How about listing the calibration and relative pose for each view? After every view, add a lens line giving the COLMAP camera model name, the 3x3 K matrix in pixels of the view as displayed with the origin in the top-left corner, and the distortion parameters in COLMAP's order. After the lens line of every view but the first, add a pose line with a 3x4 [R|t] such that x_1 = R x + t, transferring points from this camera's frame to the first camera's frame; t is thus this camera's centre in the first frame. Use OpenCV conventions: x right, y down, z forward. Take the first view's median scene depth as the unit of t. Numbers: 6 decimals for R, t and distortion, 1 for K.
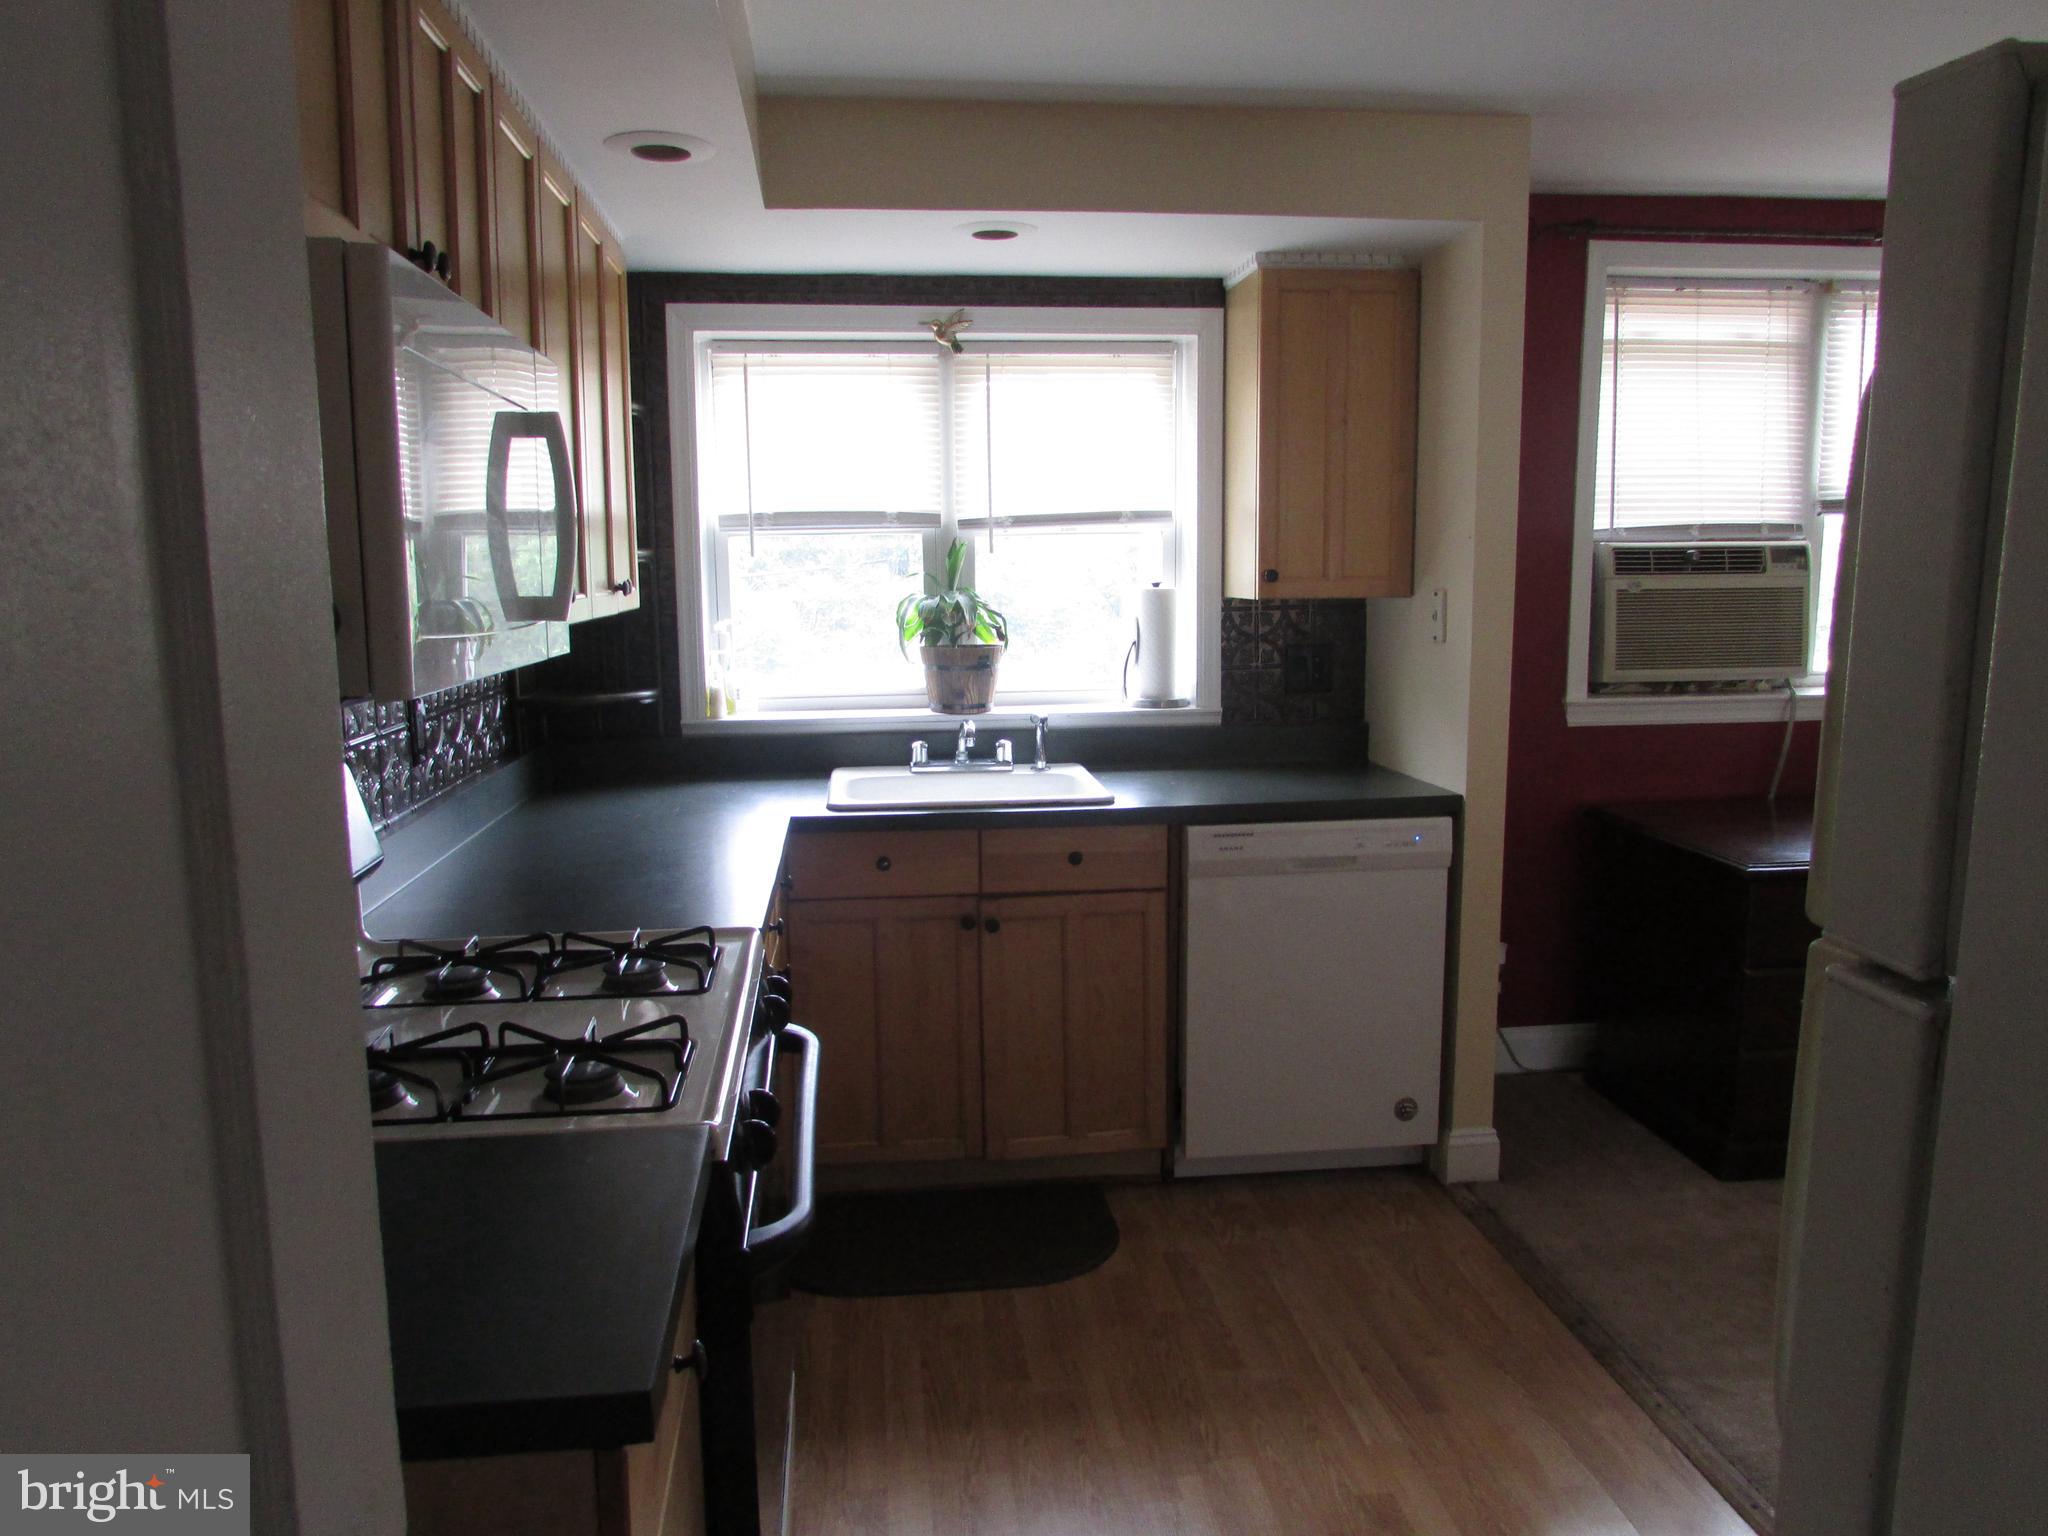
lens RADIAL K [[1469.3, 0, 1024.5], [0, 1469.3, 769.4], [0, 0, 1]] dist [-0.028188, 0.000956]
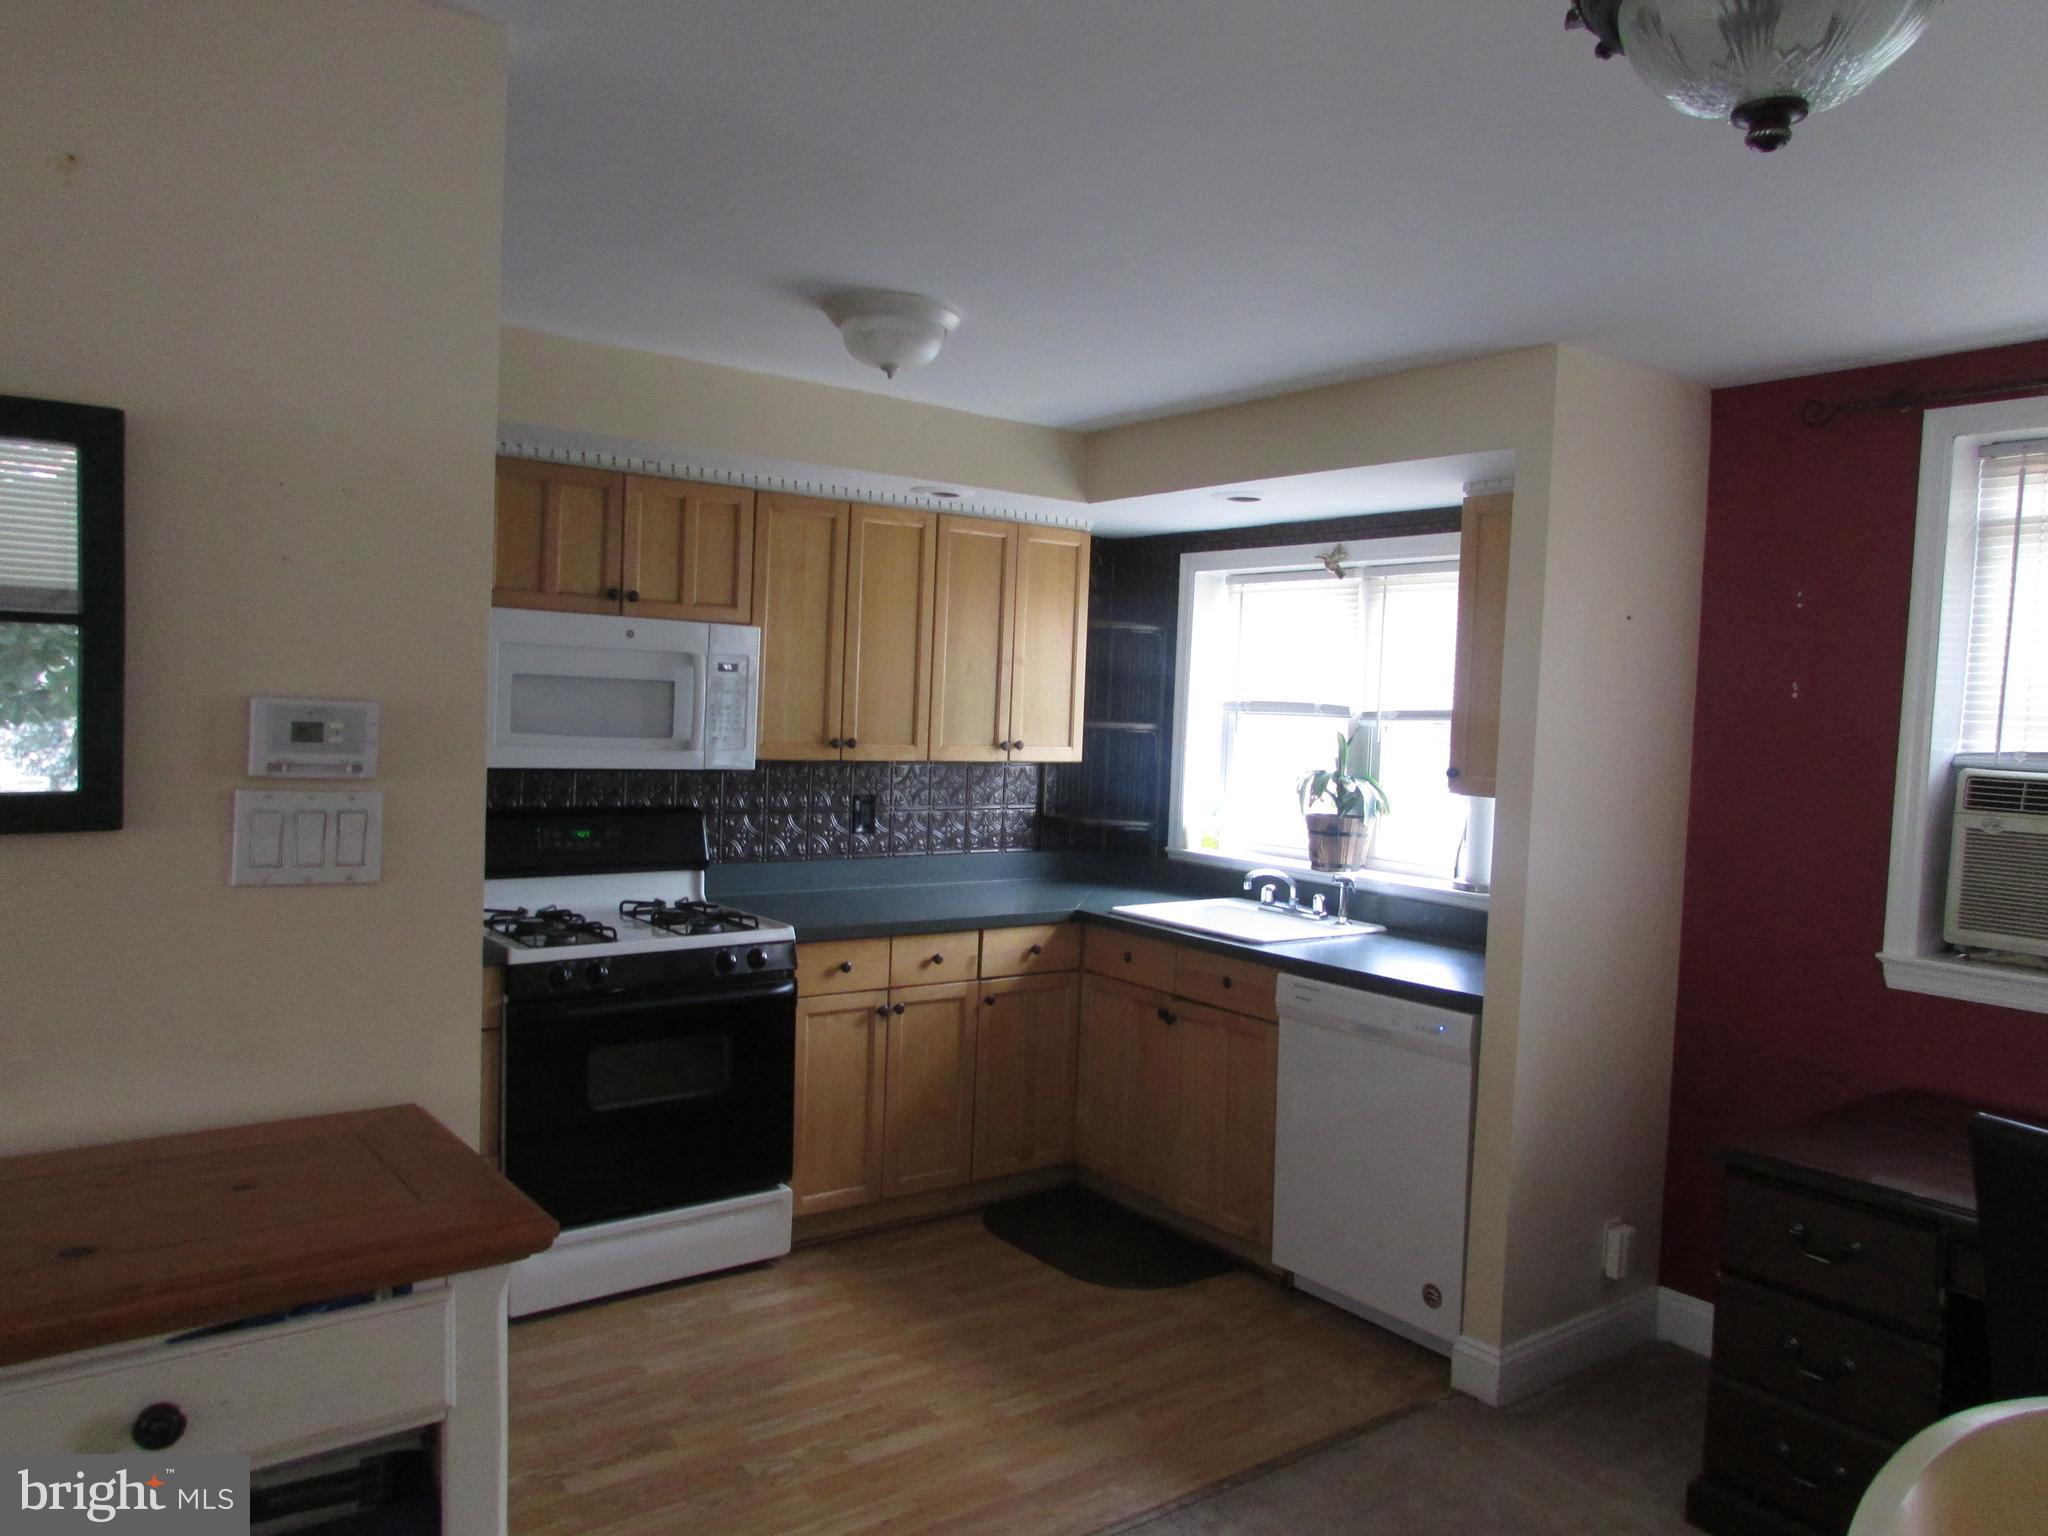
lens RADIAL K [[1469.3, 0, 1026.9], [0, 1469.3, 772.5], [0, 0, 1]] dist [-0.028188, 0.000956]
pose [[0.500457, 0.071749, -0.862783, 0.891967], [-0.167421, 0.985769, -0.015136, -0.059497], [0.849419, 0.152022, 0.505347, 0.175077]]
